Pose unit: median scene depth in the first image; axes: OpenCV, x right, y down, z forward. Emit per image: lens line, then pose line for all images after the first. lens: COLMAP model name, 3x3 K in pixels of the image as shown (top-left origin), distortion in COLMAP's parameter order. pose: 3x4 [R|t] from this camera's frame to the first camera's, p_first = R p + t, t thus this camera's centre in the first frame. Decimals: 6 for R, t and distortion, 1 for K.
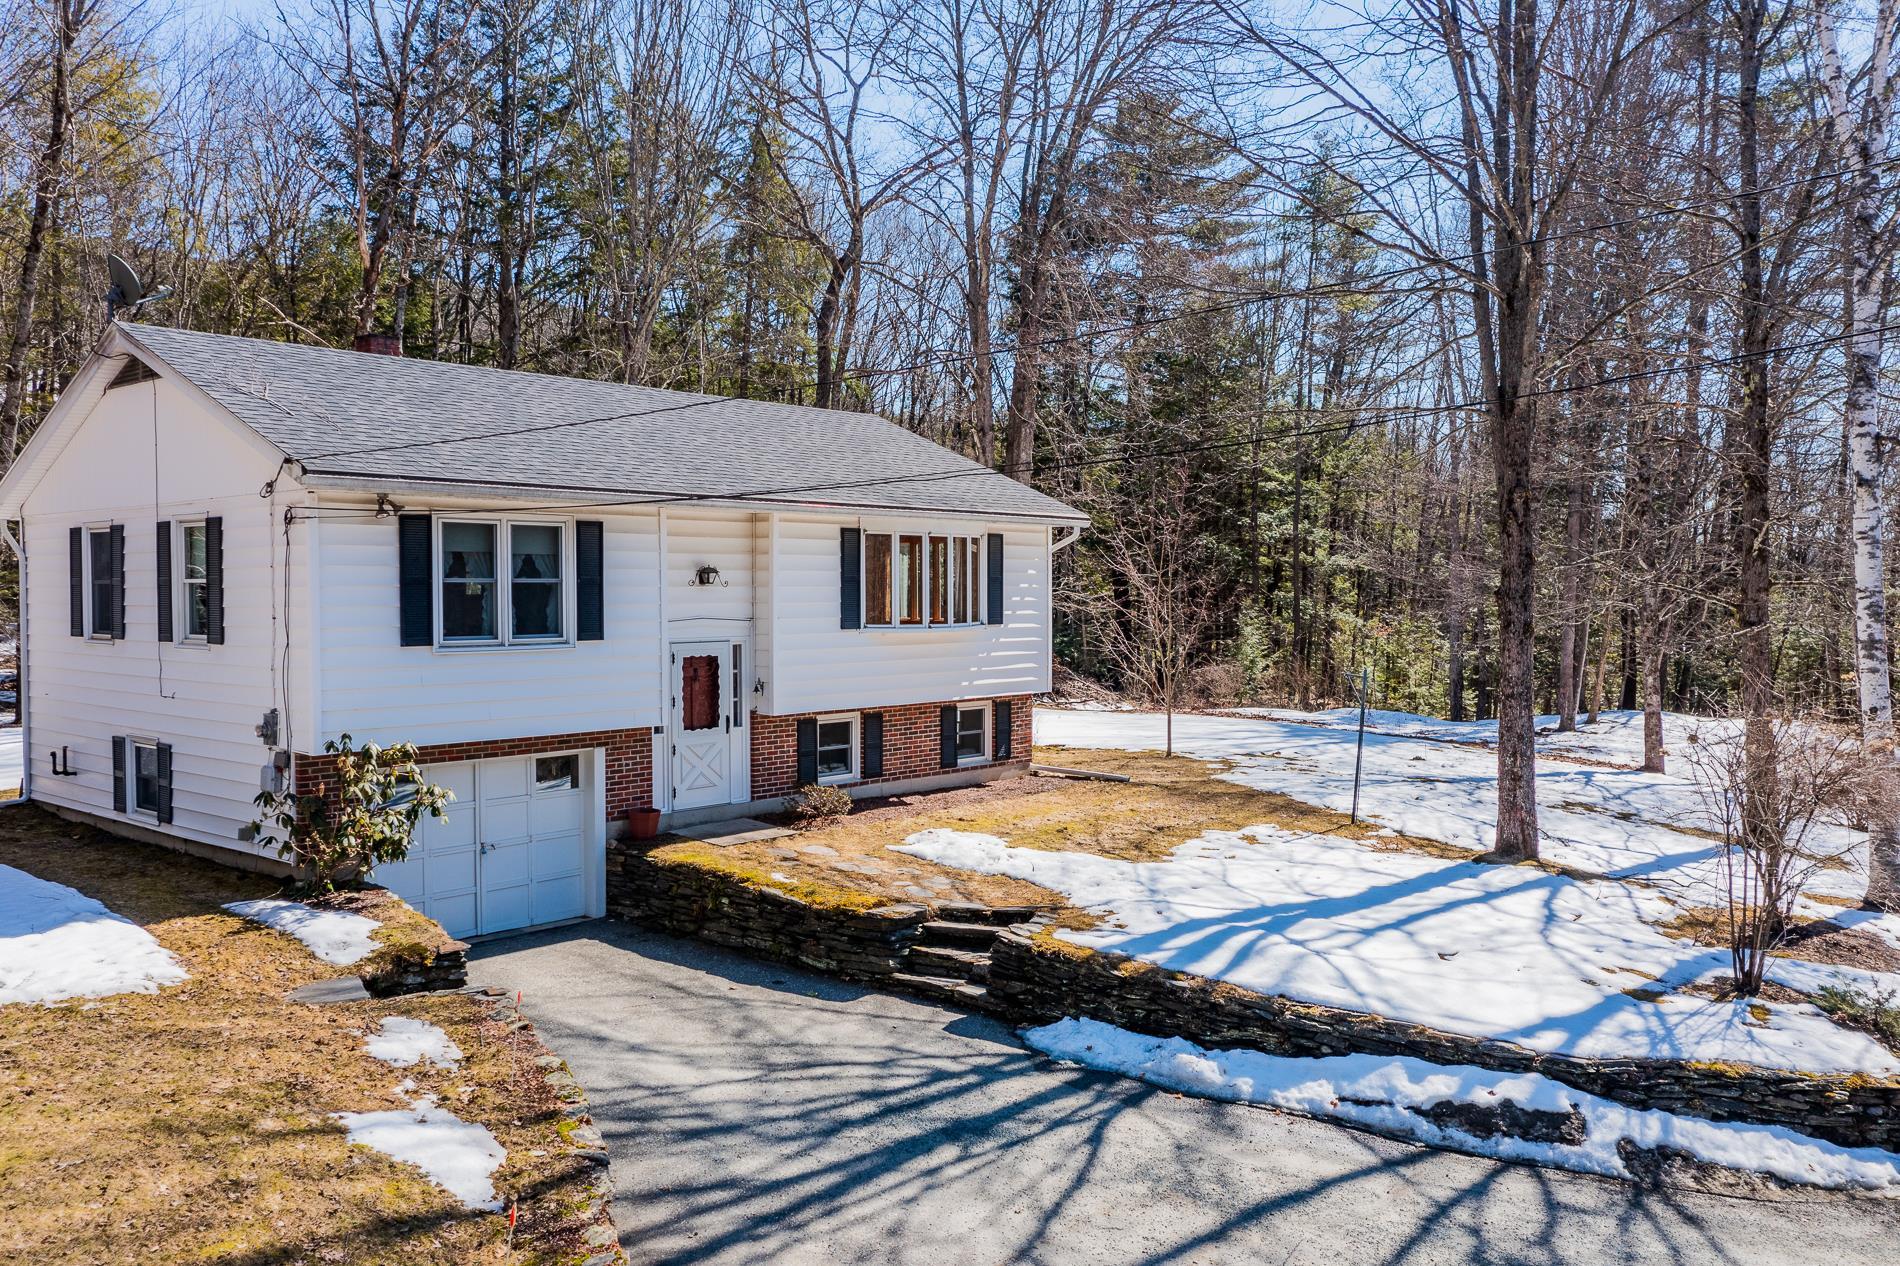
lens RADIAL K [[1567.7, 0, 949.8], [0, 1567.7, 601.3], [0, 0, 1]] dist [0.008233, 0.002644]
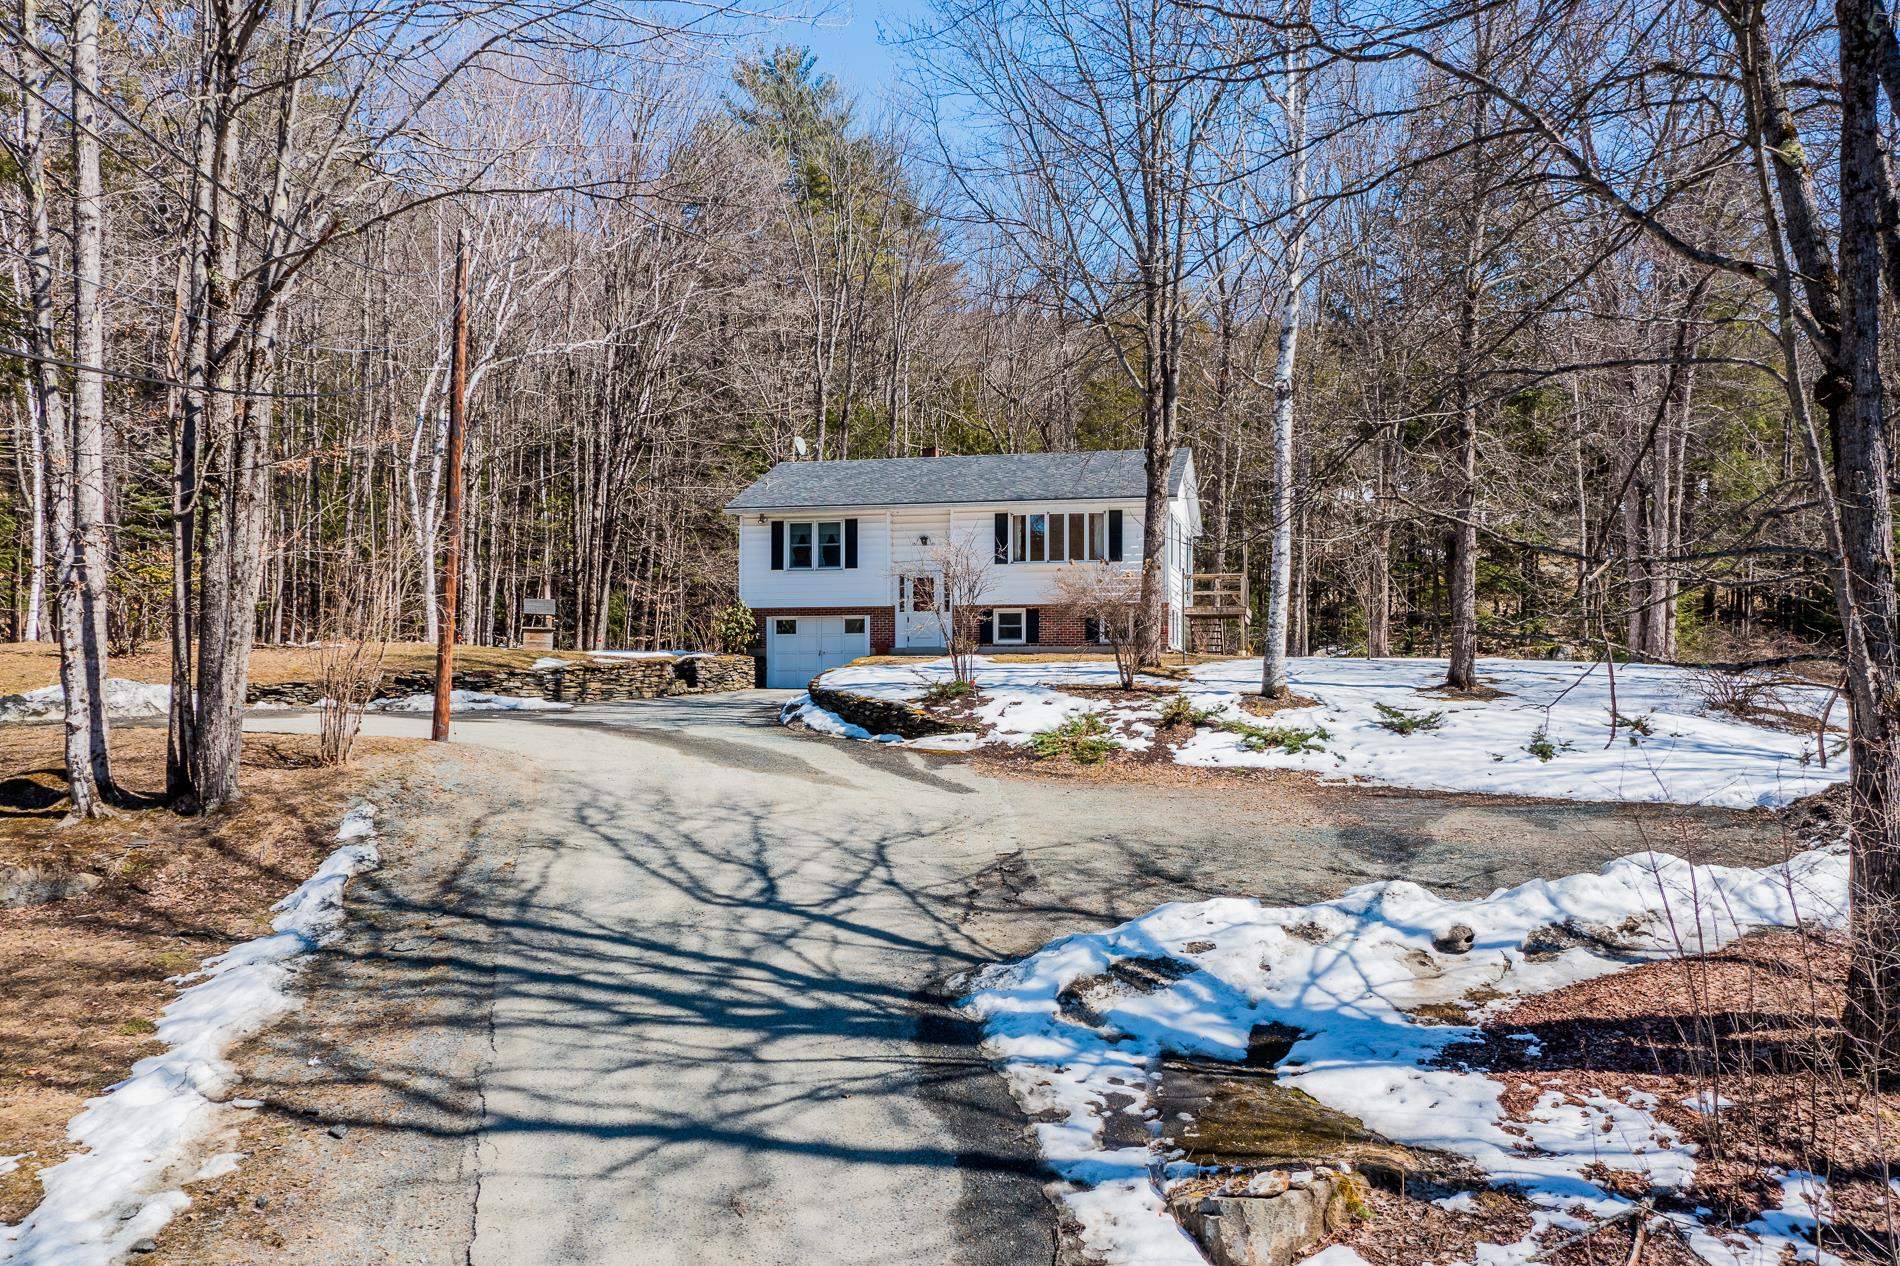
lens RADIAL K [[1508.7, 0, 951.4], [0, 1508.7, 666.7], [0, 0, 1]] dist [-0.006326, 0.001268]
pose [[0.461288, -0.011846, -0.887172, 1.791278], [-0.007386, 0.999825, -0.017191, 0.202912], [0.887220, 0.014483, 0.461119, 0.065073]]
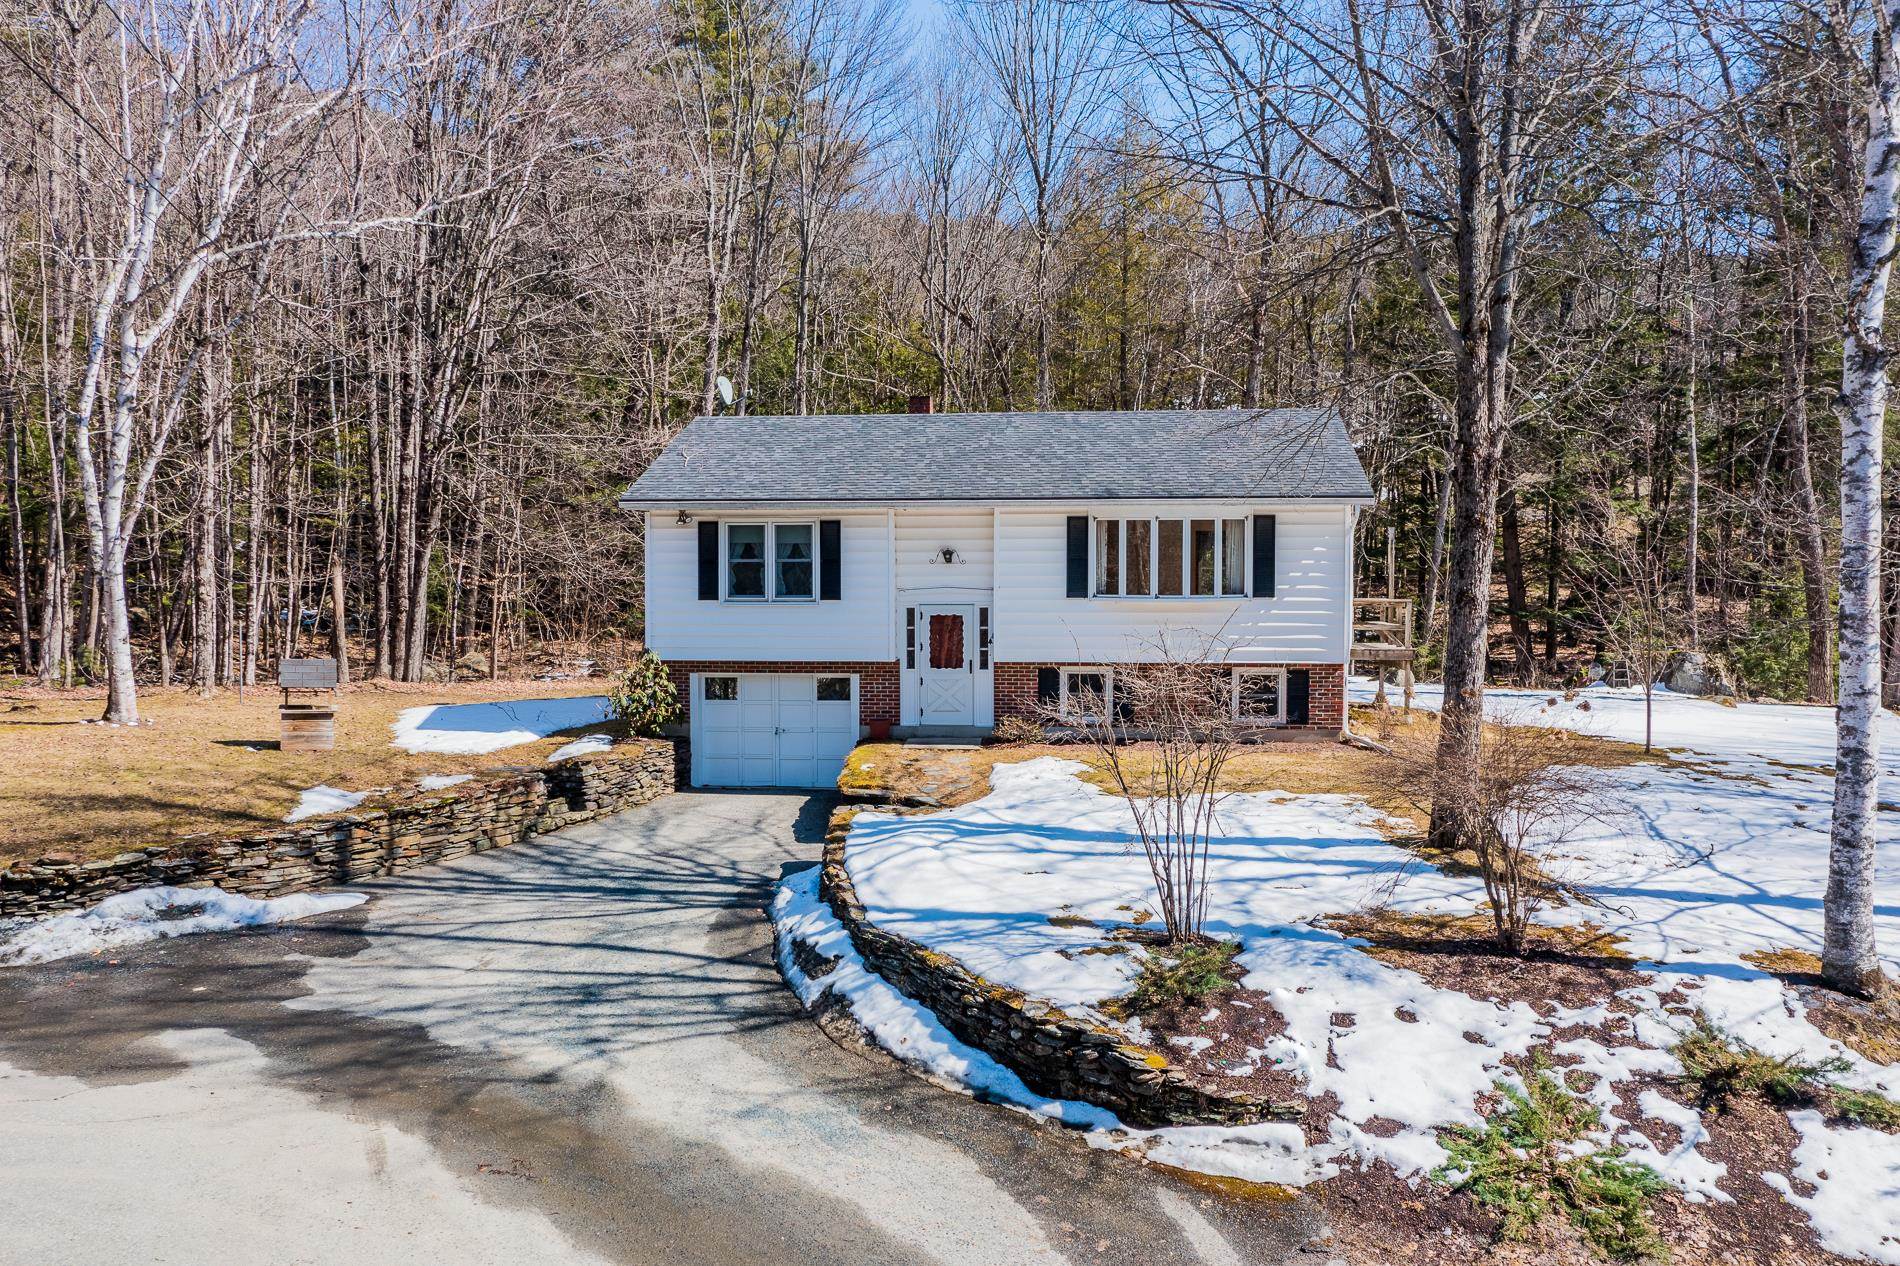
lens RADIAL K [[1508.7, 0, 951.4], [0, 1508.7, 666.7], [0, 0, 1]] dist [-0.006326, 0.001268]
pose [[0.558682, 0.040655, -0.828385, 0.976244], [-0.007231, 0.998999, 0.044151, 0.022691], [0.829350, -0.018676, 0.558417, 0.271751]]
